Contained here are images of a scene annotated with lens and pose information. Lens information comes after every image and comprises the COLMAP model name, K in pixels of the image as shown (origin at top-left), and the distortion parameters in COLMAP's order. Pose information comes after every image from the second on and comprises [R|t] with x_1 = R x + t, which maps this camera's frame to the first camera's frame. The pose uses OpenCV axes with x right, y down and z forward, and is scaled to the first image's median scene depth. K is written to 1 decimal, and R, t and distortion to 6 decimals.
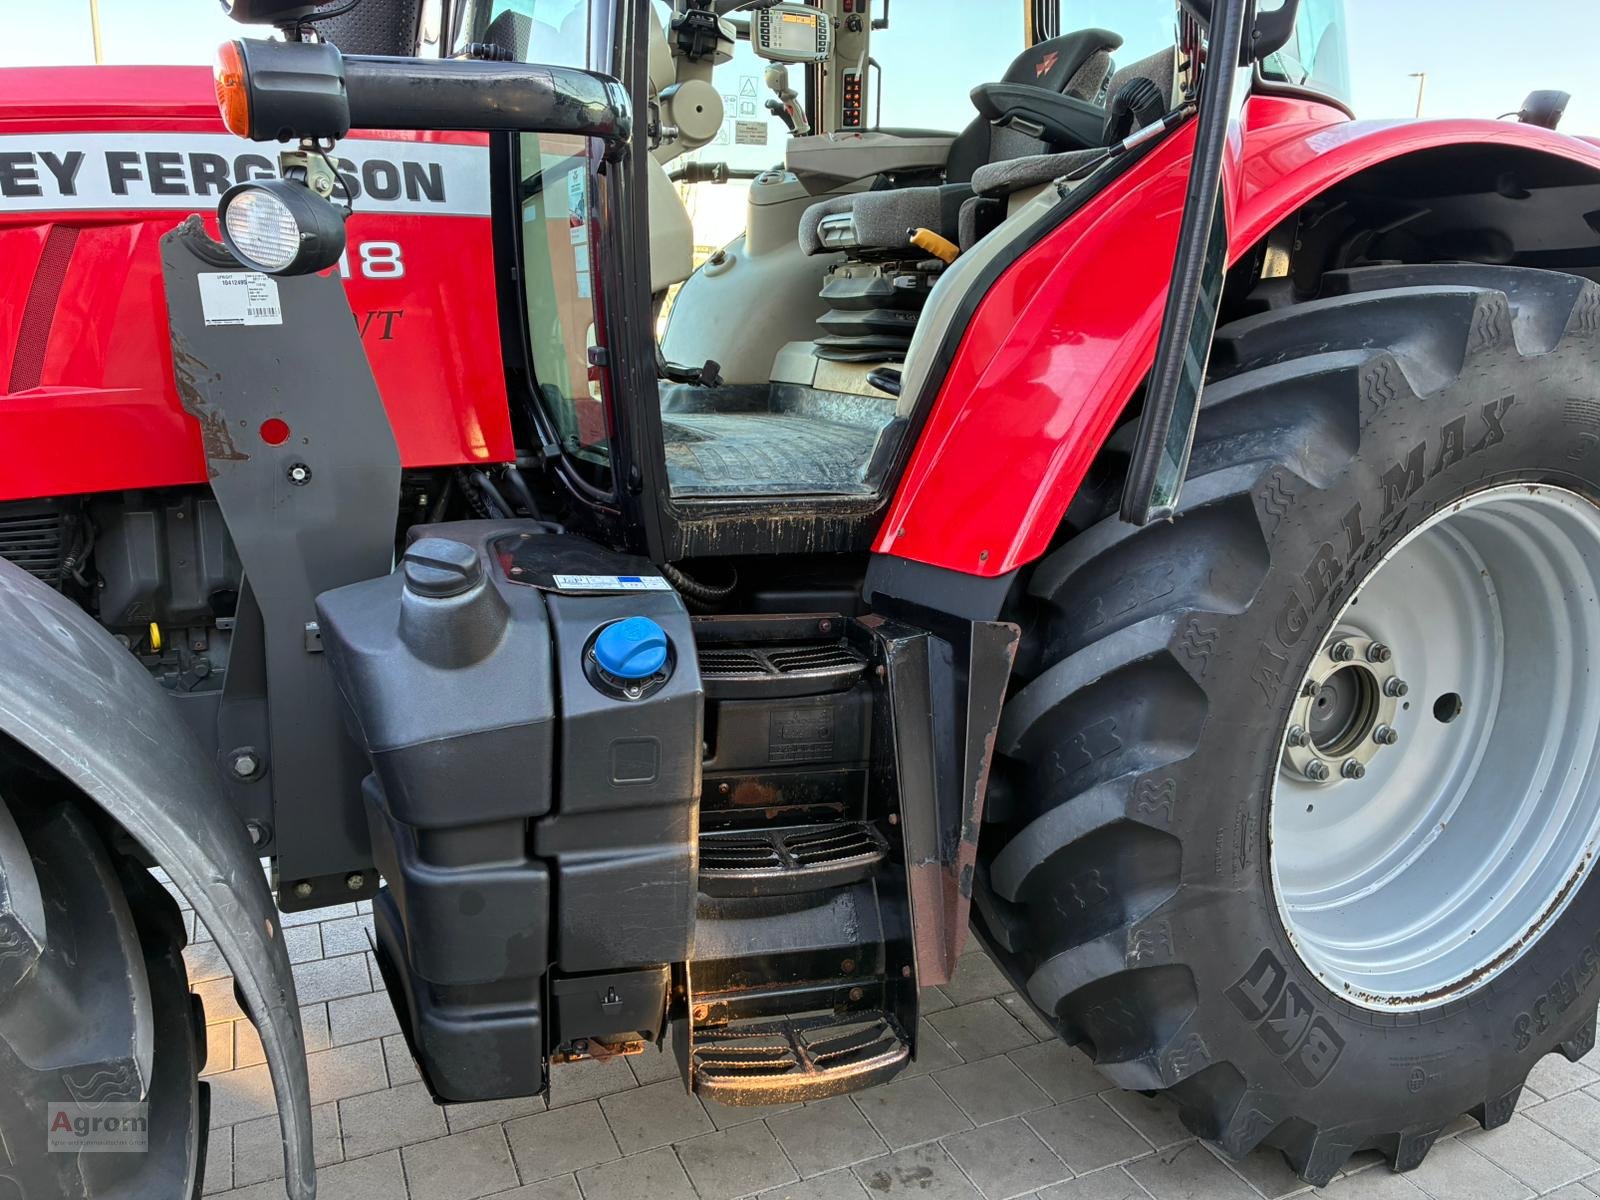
lens RADIAL K [[1212.5, 0, 797.7], [0, 1212.5, 607.7], [0, 0, 1]] dist [0.049154, -0.050779]
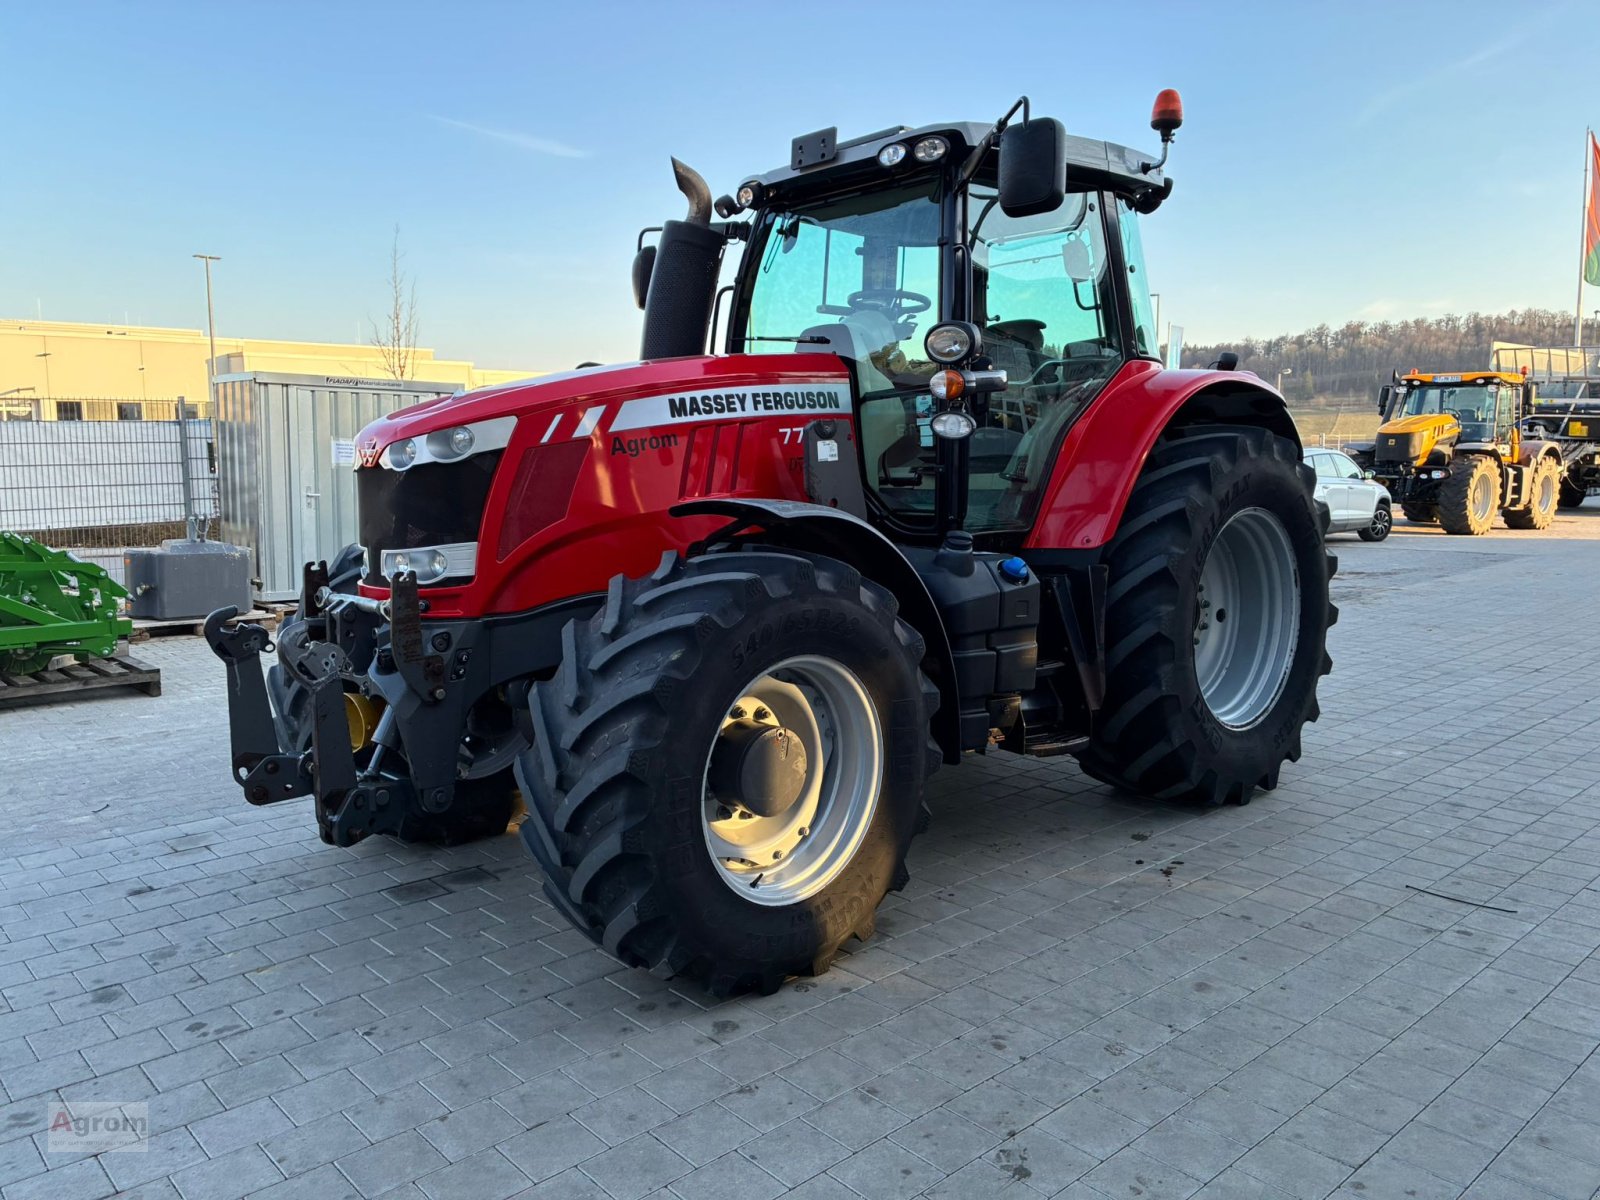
lens RADIAL K [[1221.8, 0, 782.0], [0, 1221.8, 588.4], [0, 0, 1]] dist [0.025000, -0.002686]
pose [[0.951759, -0.062735, 0.300363, -1.186990], [0.101961, 0.987915, -0.116743, 0.279424], [-0.289409, 0.141736, 0.946654, -1.176724]]
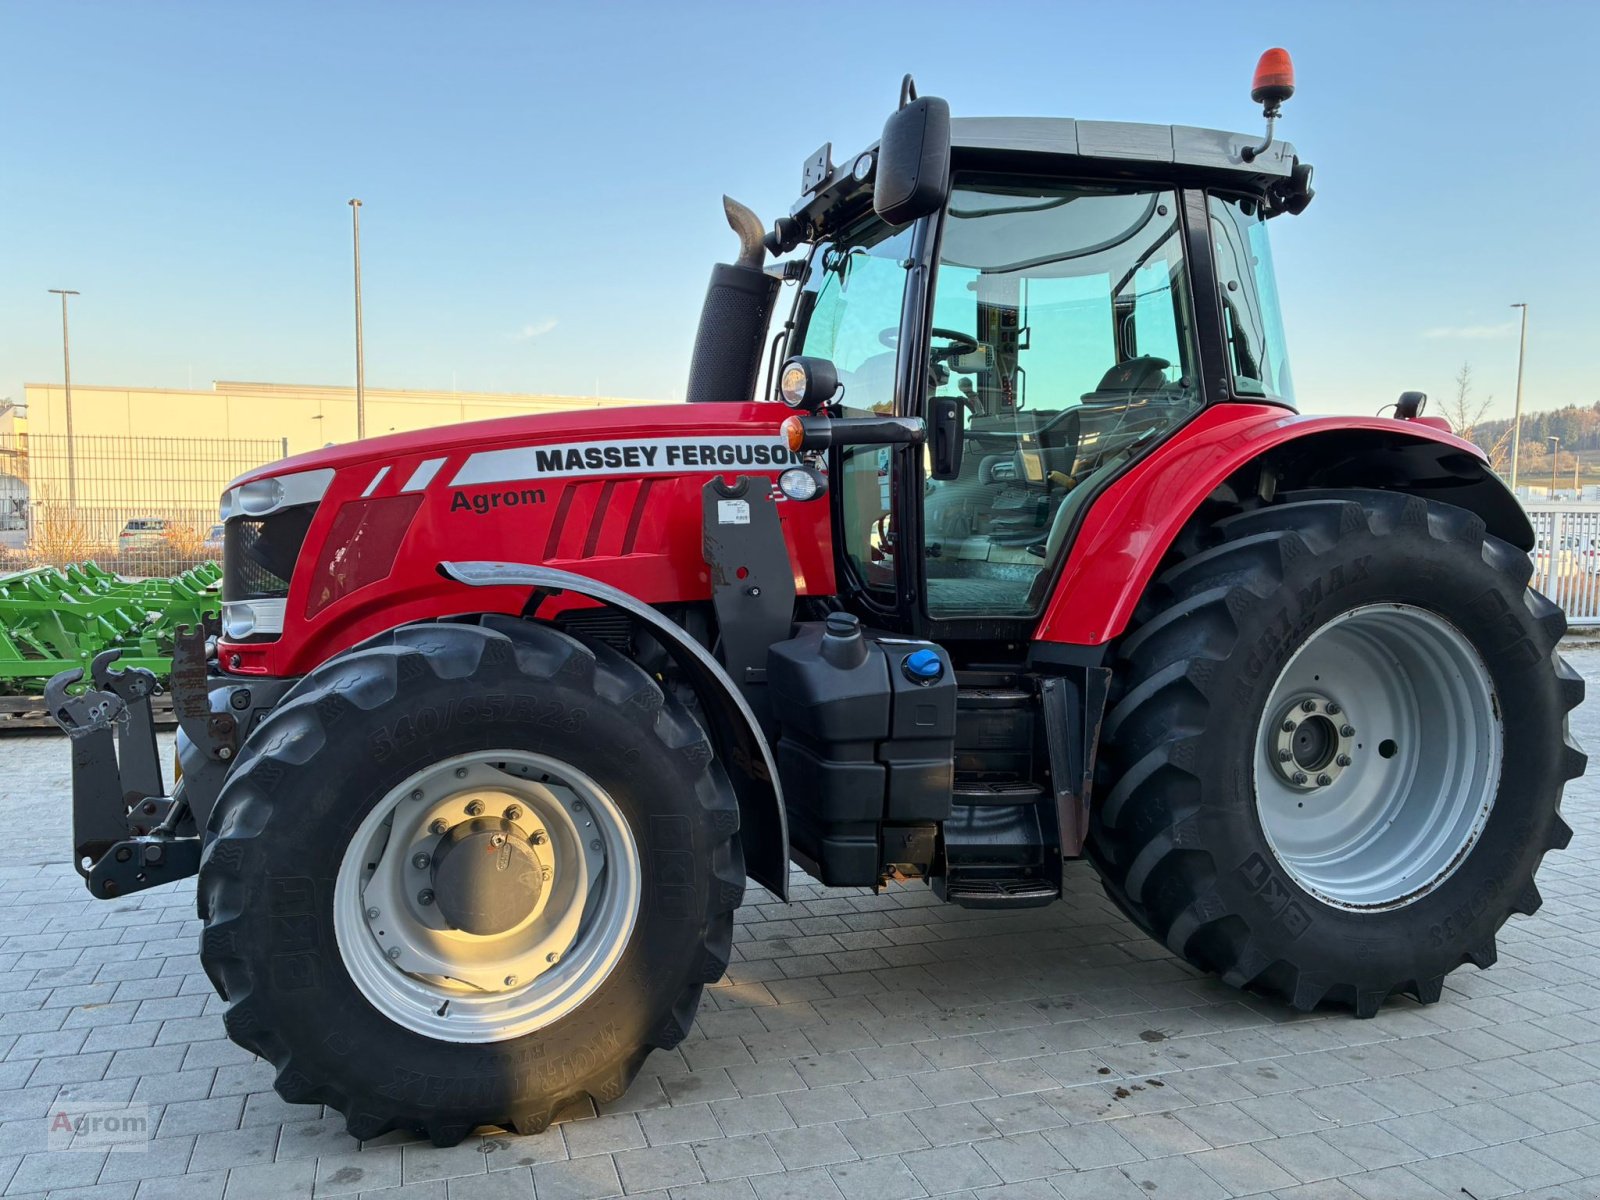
lens RADIAL K [[1213.7, 0, 789.7], [0, 1213.7, 596.8], [0, 0, 1]] dist [0.027756, -0.002309]
pose [[0.993901, -0.001479, -0.110267, -0.110293], [-0.018432, 0.983616, -0.179333, 0.249092], [0.108725, 0.180271, 0.977589, -0.947221]]
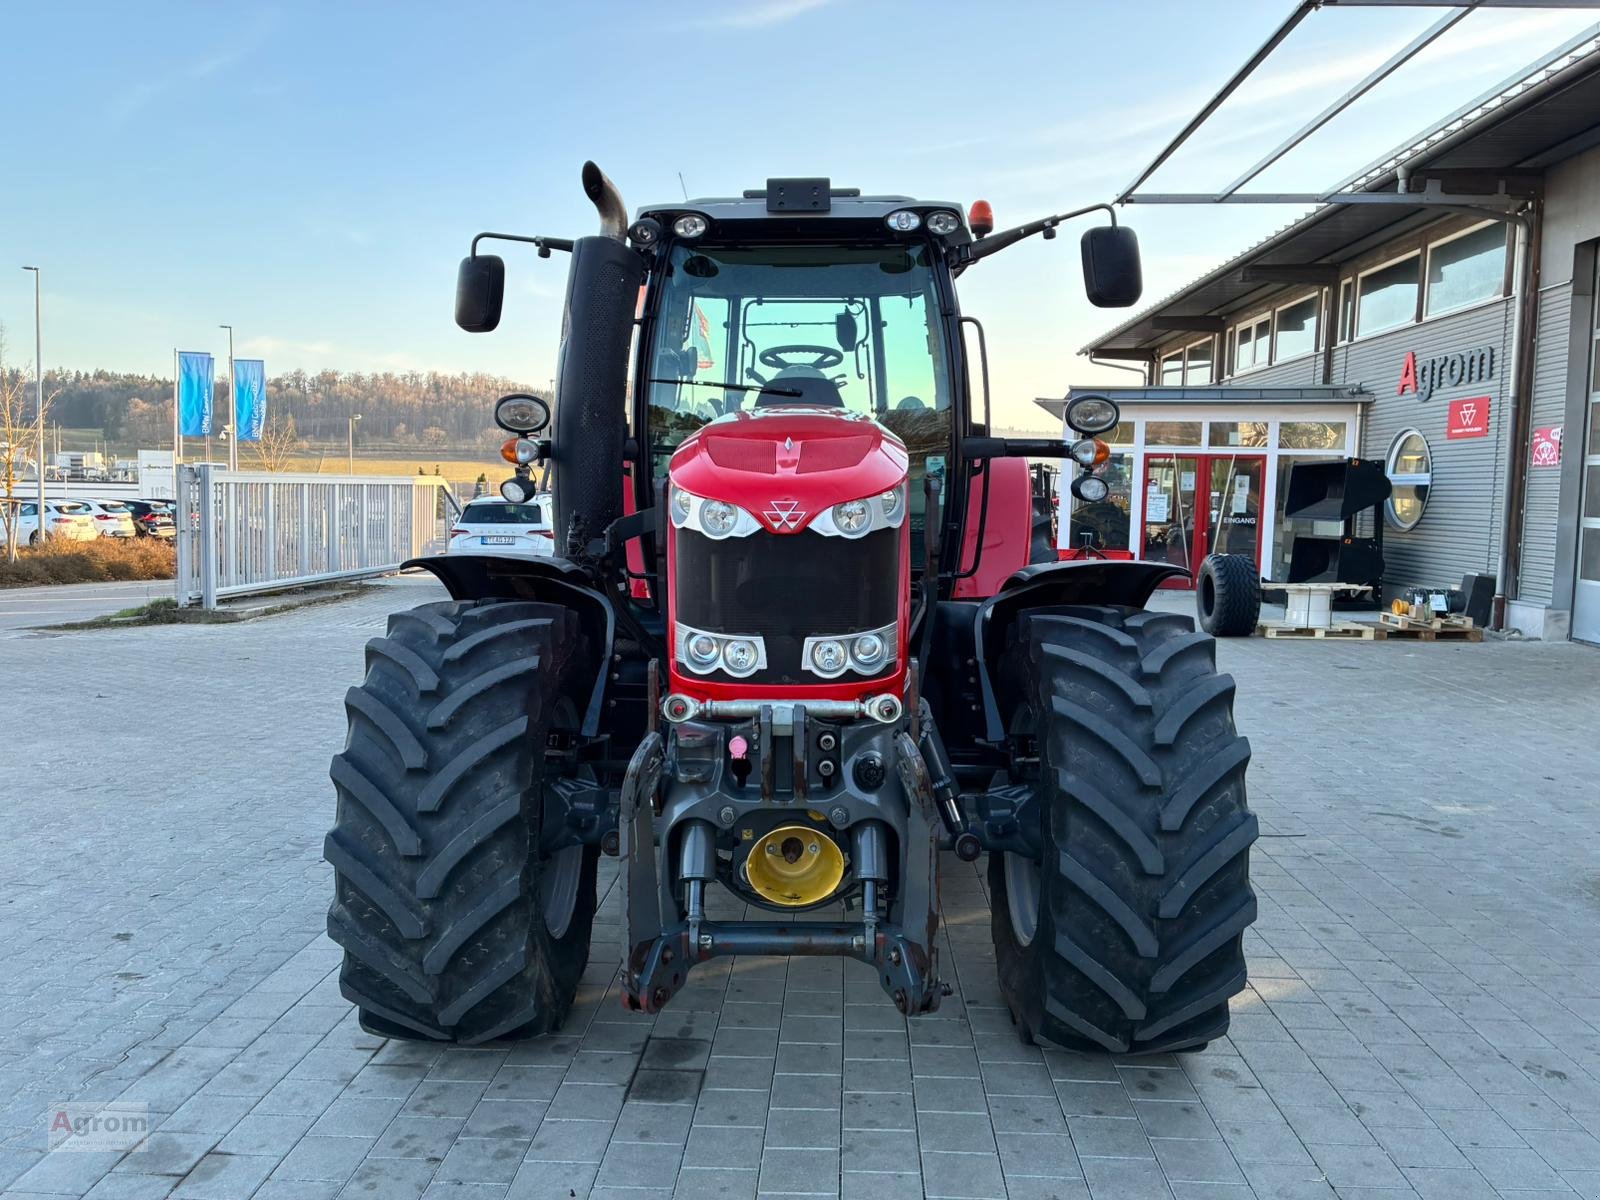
lens RADIAL K [[1212.5, 0, 797.7], [0, 1212.5, 607.7], [0, 0, 1]] dist [0.049154, -0.050779]
pose [[0.442624, -0.103058, 0.890765, -2.547470], [0.221757, 0.975099, 0.002624, -0.116564], [-0.868854, 0.196372, 0.454456, 0.139802]]
